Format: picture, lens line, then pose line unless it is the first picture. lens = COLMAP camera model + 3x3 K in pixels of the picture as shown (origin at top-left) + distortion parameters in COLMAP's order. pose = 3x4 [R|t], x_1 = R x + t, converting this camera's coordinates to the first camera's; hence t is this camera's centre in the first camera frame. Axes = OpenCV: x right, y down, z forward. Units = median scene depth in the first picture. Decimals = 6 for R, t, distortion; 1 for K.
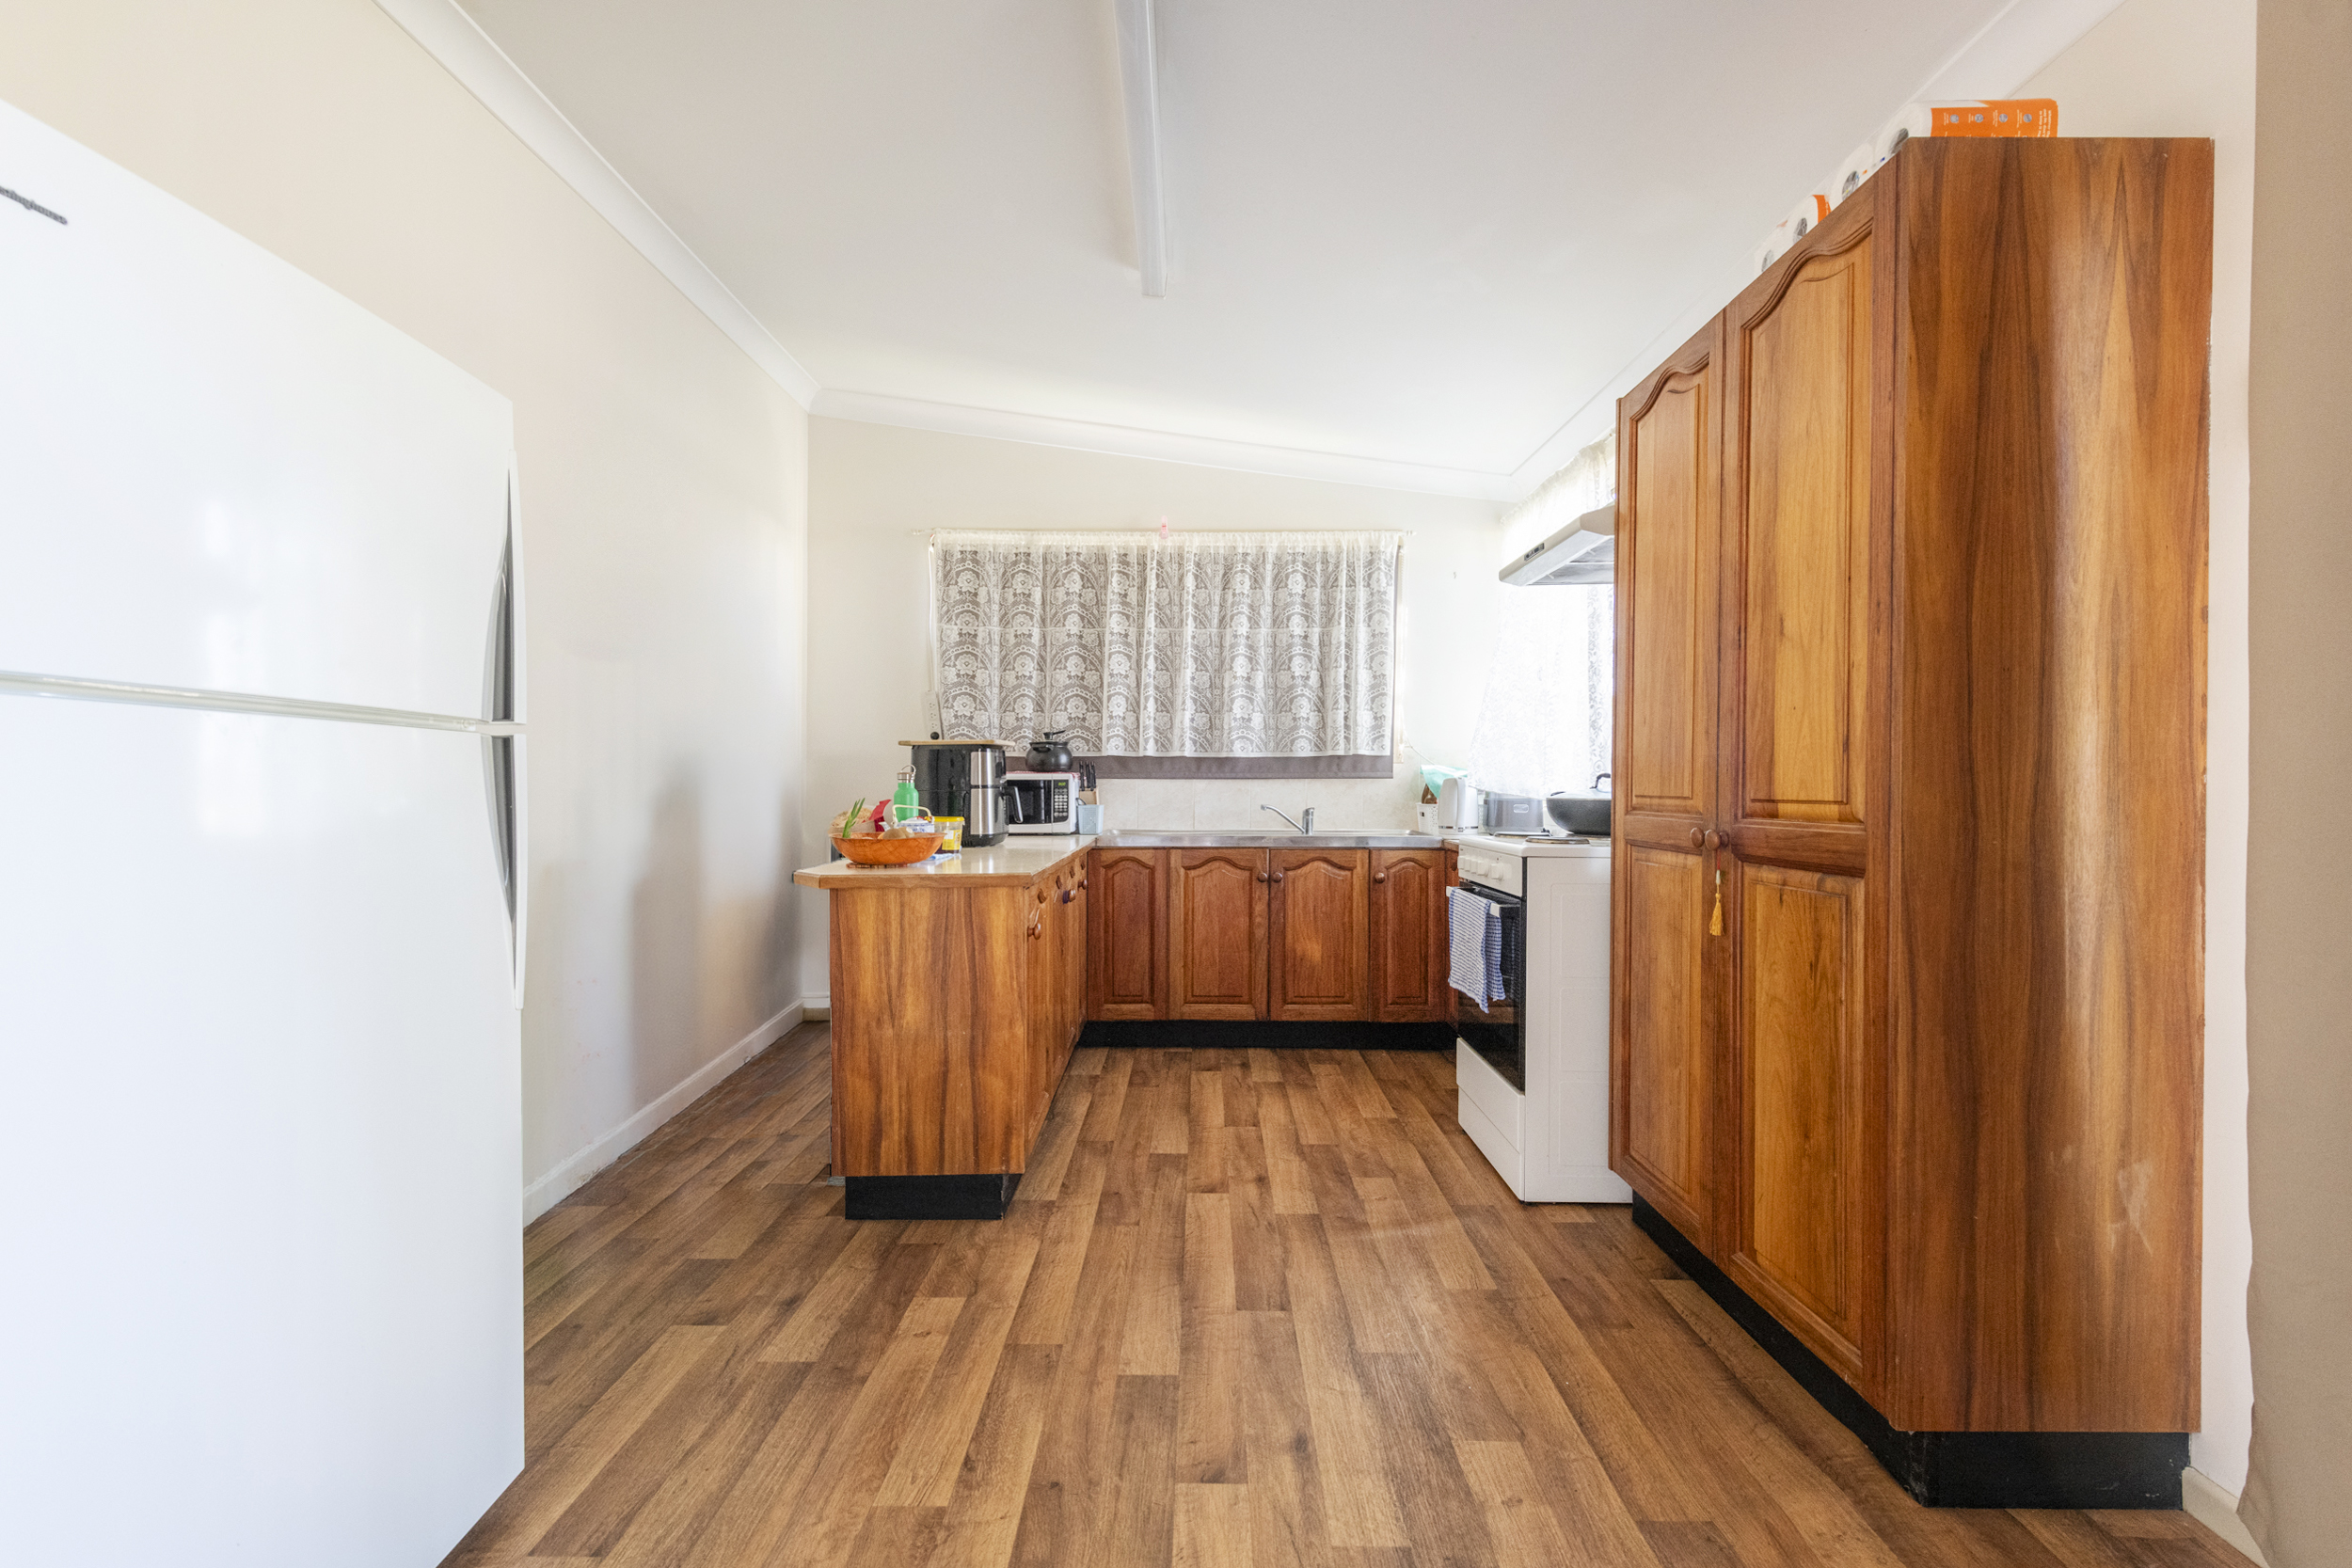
lens RADIAL K [[939.4, 0, 1187.5], [0, 939.4, 790.3], [0, 0, 1]] dist [0.001066, -0.000721]
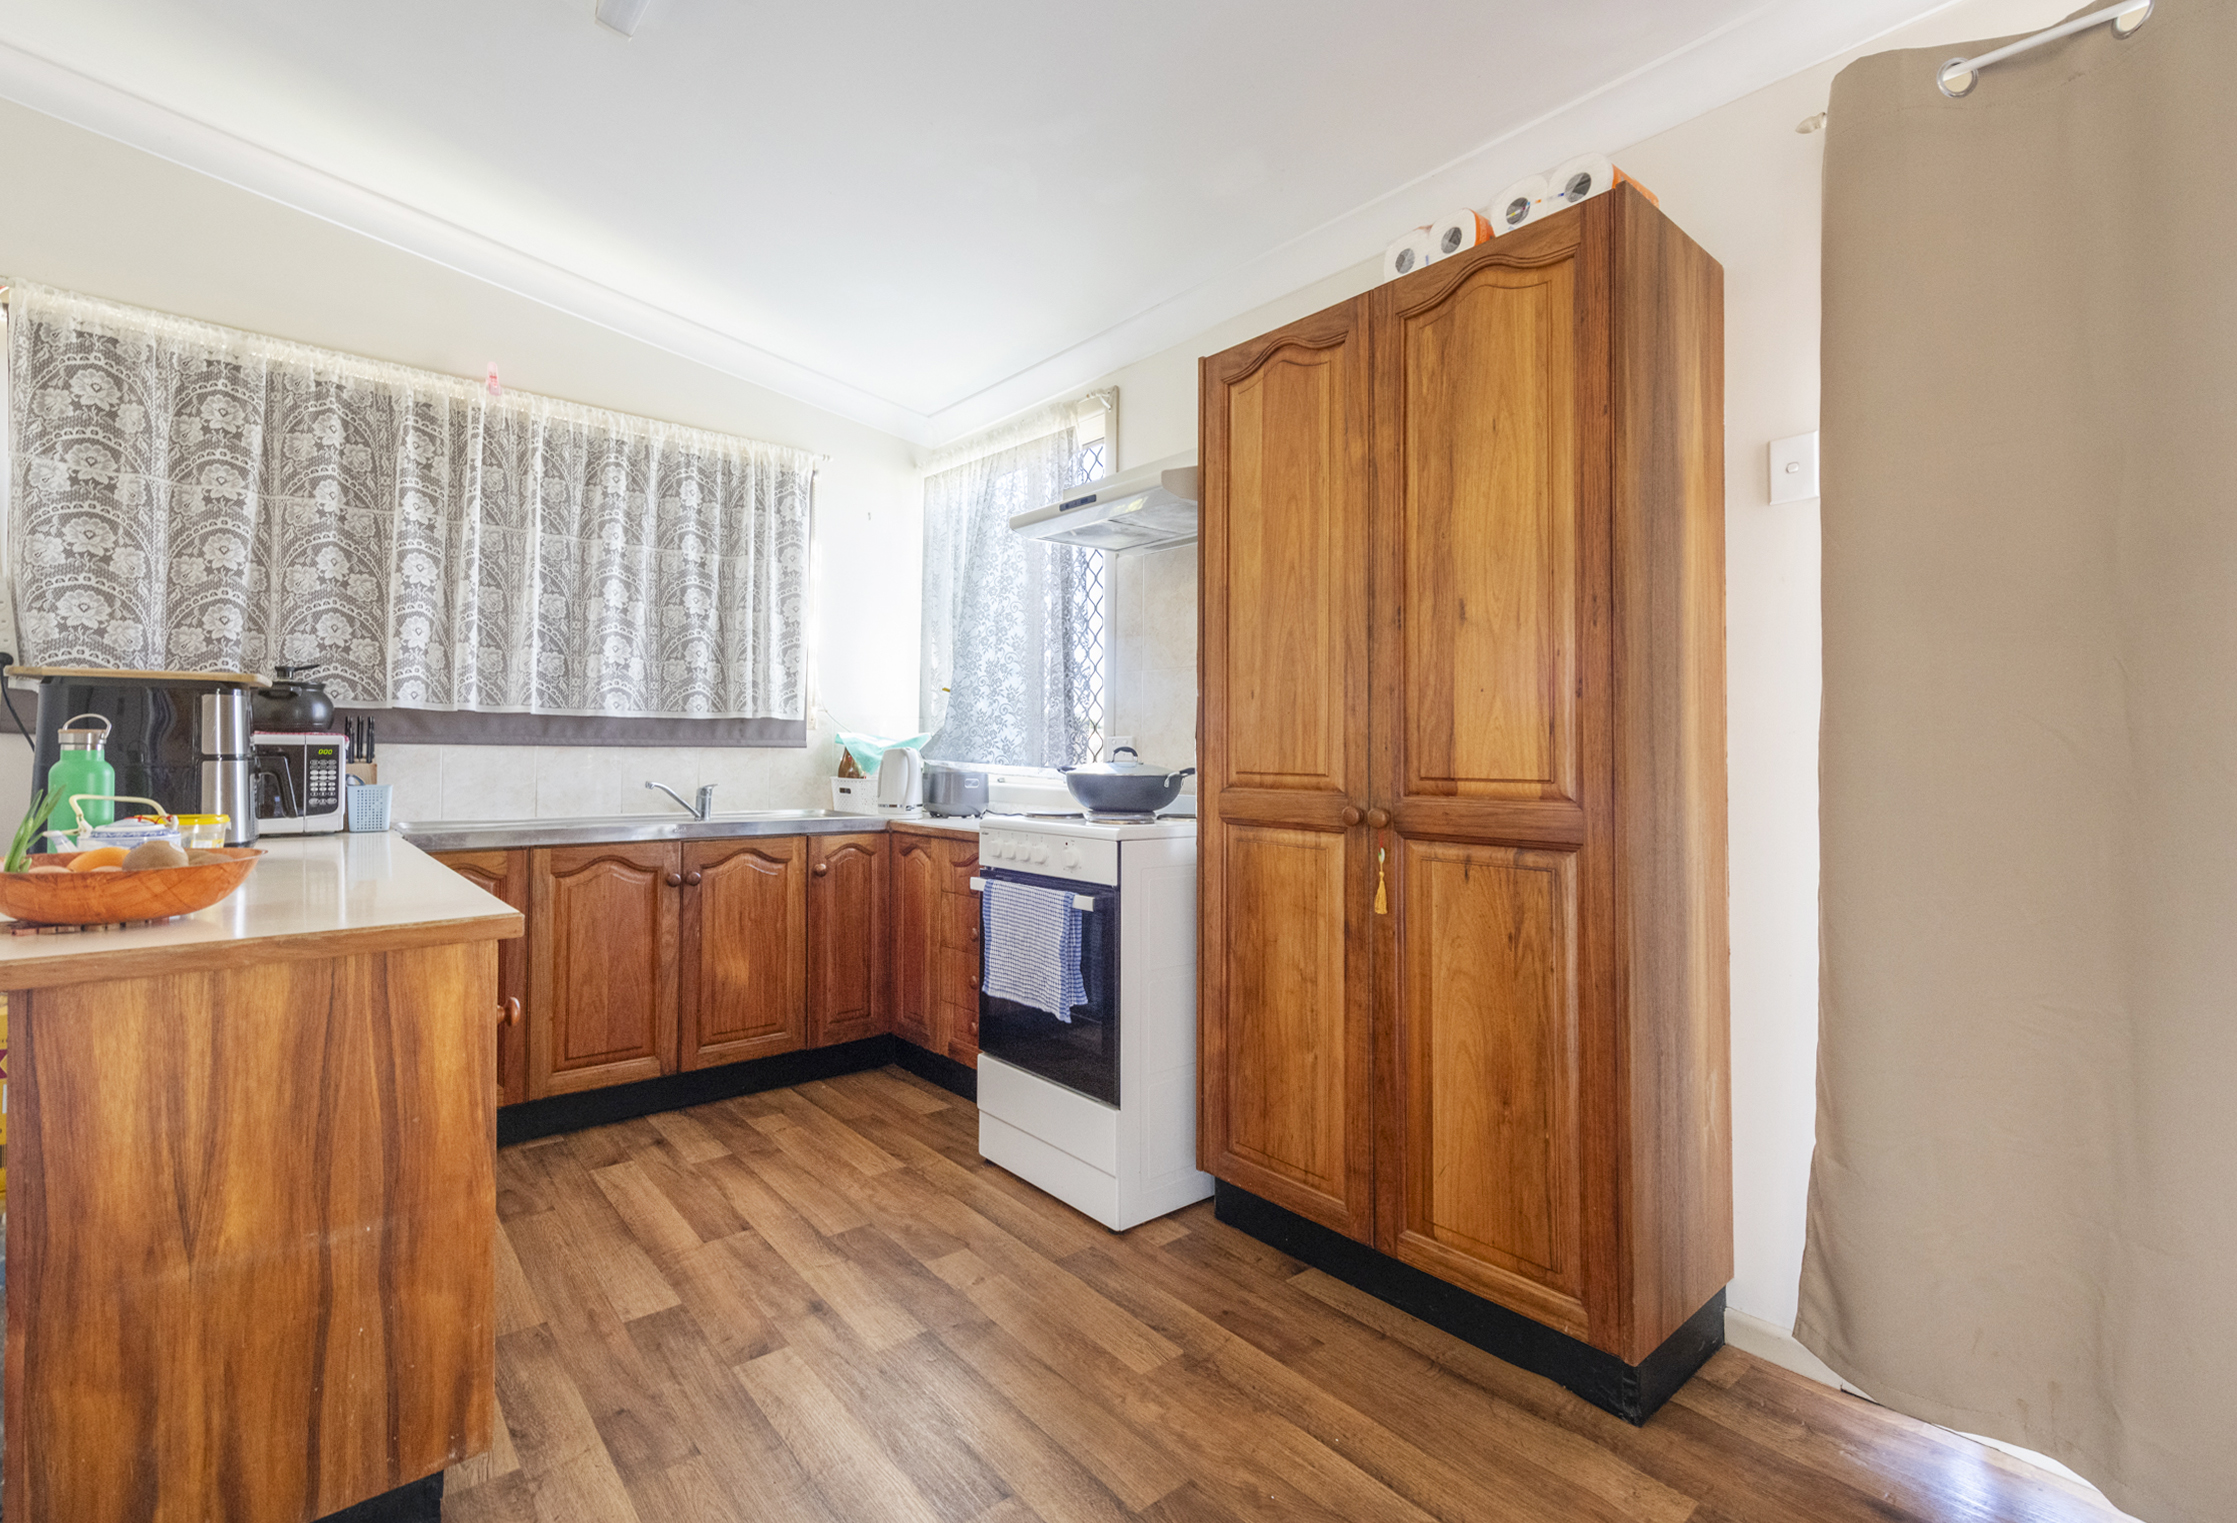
lens RADIAL K [[997.4, 0, 1061.1], [0, 997.4, 742.6], [0, 0, 1]] dist [0.011793, -0.004081]
pose [[0.774072, 0.013547, 0.632952, -0.267772], [-0.004140, 0.999858, -0.016336, -0.006277], [-0.633084, 0.010025, 0.774019, 0.283299]]
